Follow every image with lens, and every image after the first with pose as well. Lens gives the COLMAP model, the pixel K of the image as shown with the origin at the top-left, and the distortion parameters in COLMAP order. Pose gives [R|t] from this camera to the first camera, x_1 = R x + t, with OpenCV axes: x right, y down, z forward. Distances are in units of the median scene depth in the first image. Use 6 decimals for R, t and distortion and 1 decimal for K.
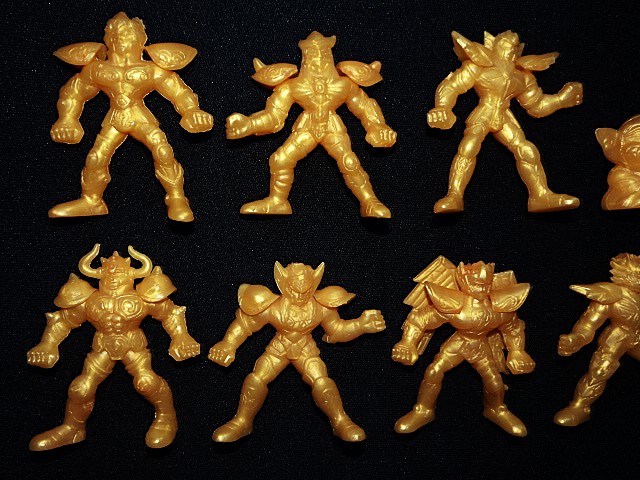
lens RADIAL K [[600.3, 0, 324.3], [0, 600.3, 245.3], [0, 0, 1]] dist [0.033250, 0.000000]
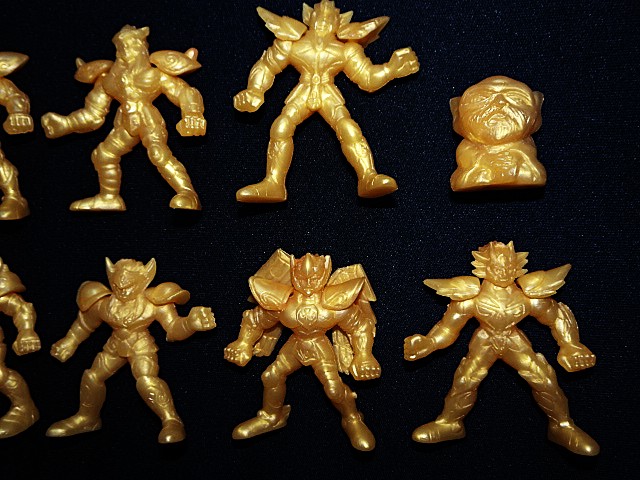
lens RADIAL K [[600.3, 0, 321.6], [0, 600.3, 233.8], [0, 0, 1]] dist [0.033250, 0.000000]
pose [[0.962680, -0.026716, -0.269319, 0.526254], [0.020803, 0.999476, -0.024785, 0.019330], [0.269840, 0.018257, 0.962732, 0.132268]]
